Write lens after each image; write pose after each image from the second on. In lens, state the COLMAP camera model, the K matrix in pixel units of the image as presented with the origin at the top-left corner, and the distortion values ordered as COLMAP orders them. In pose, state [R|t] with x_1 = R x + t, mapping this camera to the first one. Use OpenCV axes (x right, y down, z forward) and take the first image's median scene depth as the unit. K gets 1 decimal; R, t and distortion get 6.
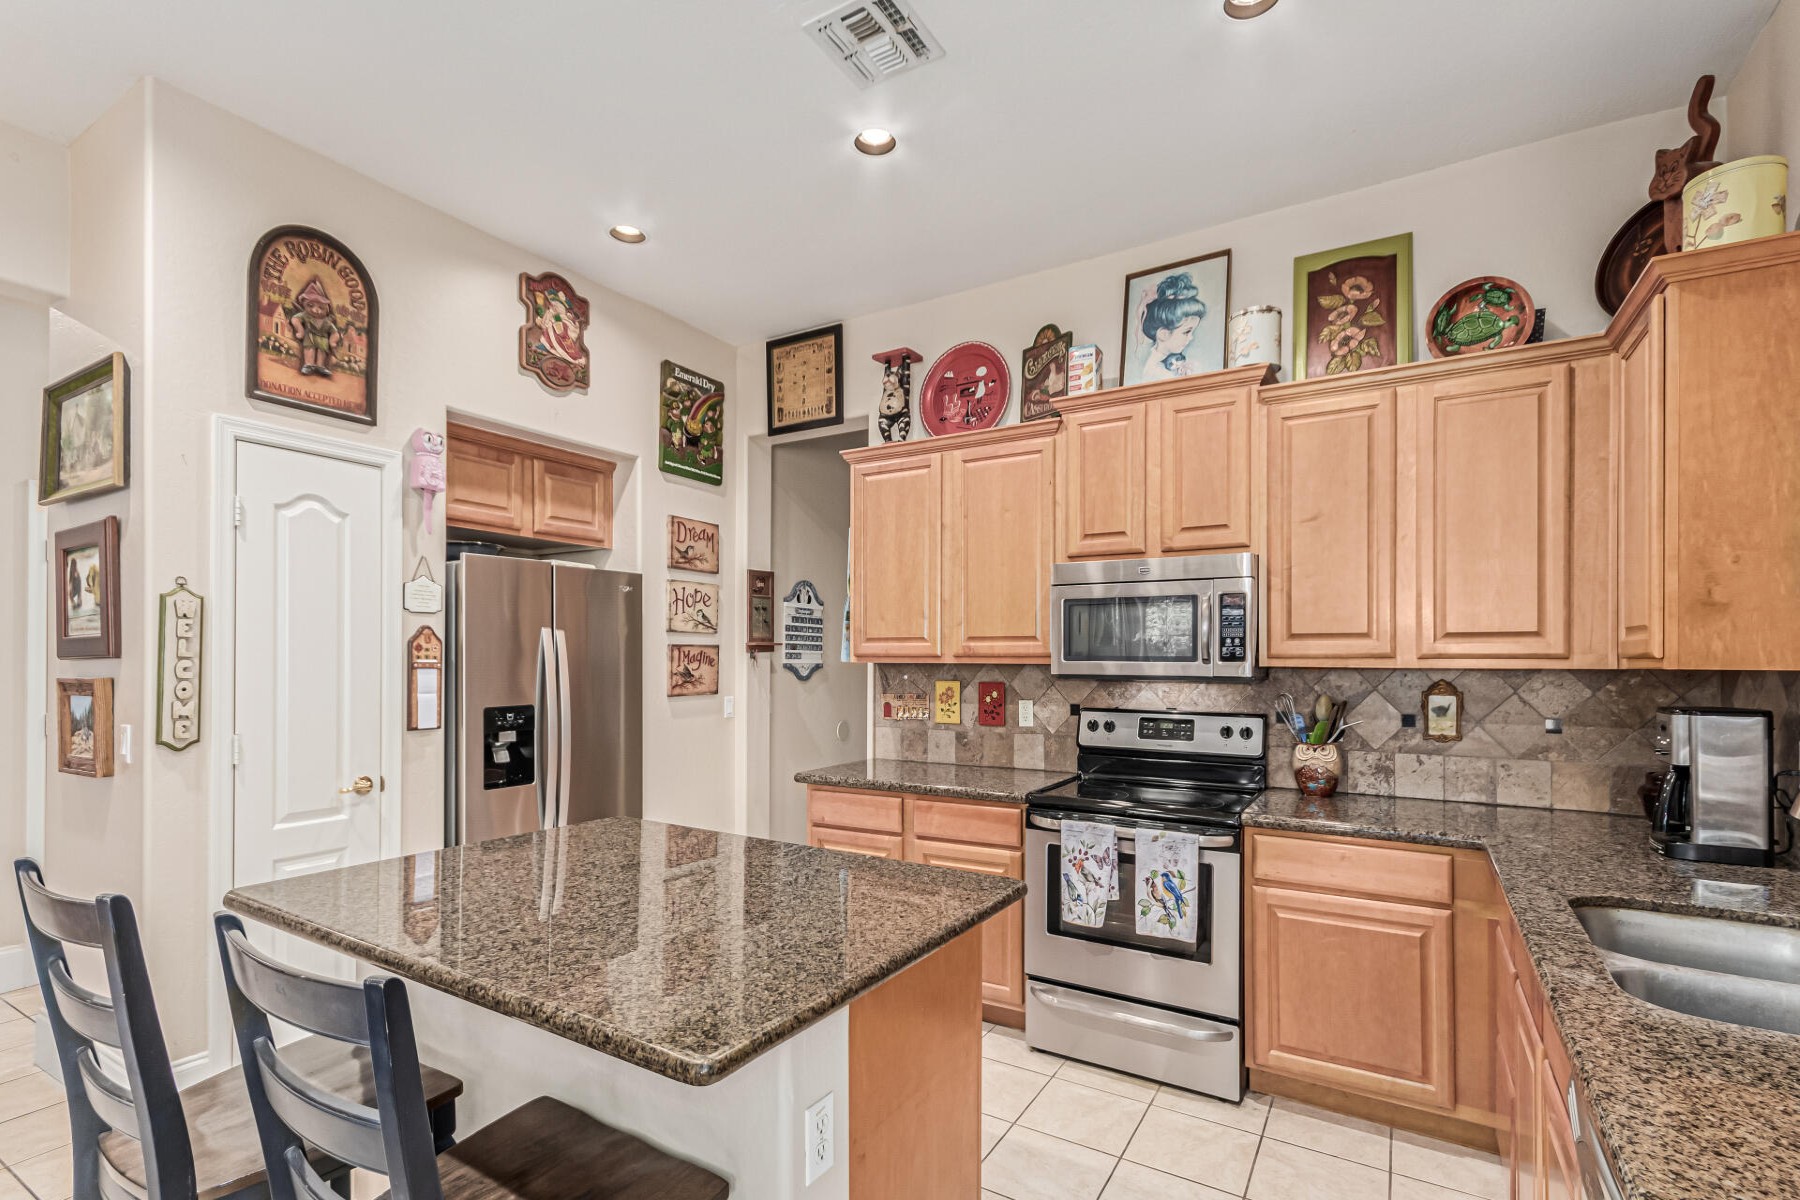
lens RADIAL K [[827.7, 0, 906.0], [0, 827.7, 653.8], [0, 0, 1]] dist [0.002211, 0.001095]
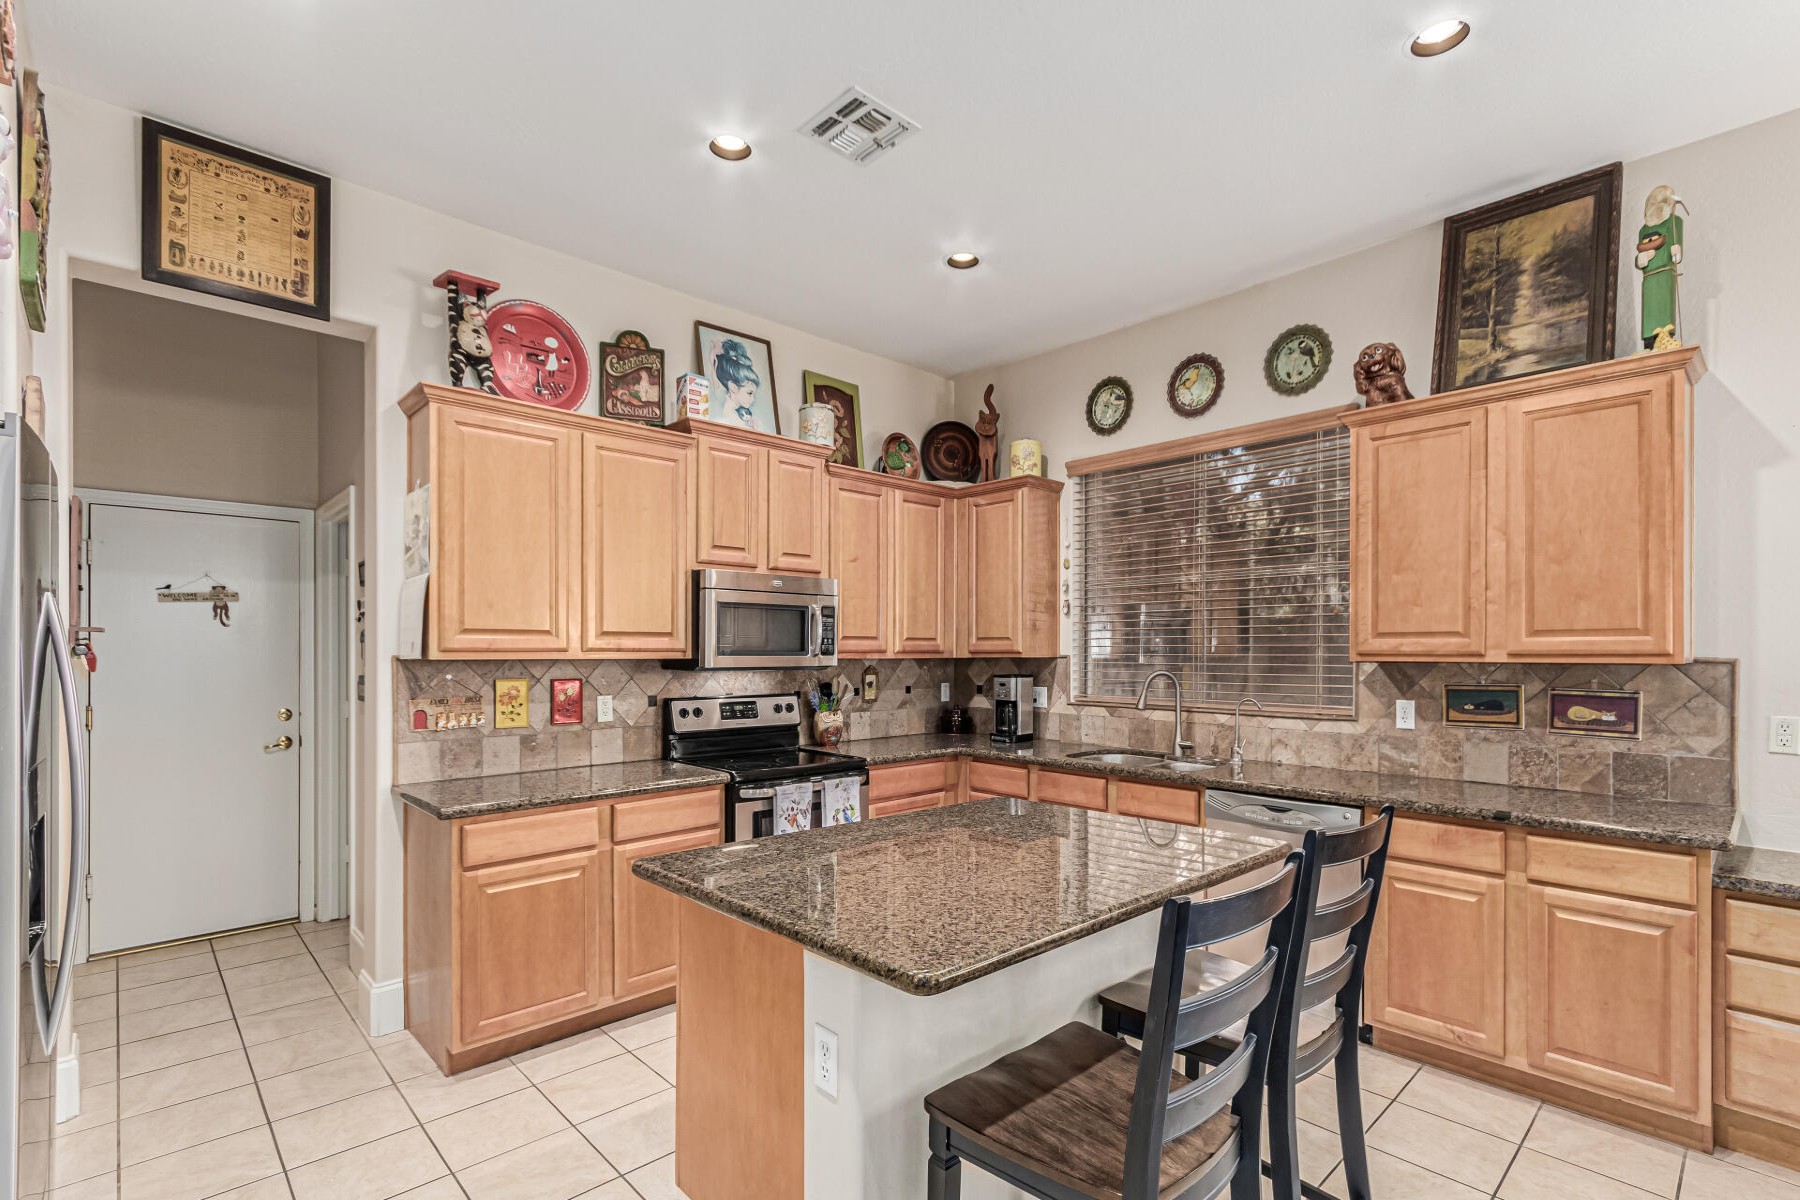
lens RADIAL K [[827.7, 0, 906.0], [0, 827.7, 653.8], [0, 0, 1]] dist [0.002211, 0.001095]
pose [[0.268321, -0.003347, 0.963324, -0.731222], [-0.004465, 0.999979, 0.004718, -0.000101], [-0.963319, -0.005567, 0.268301, 0.390464]]
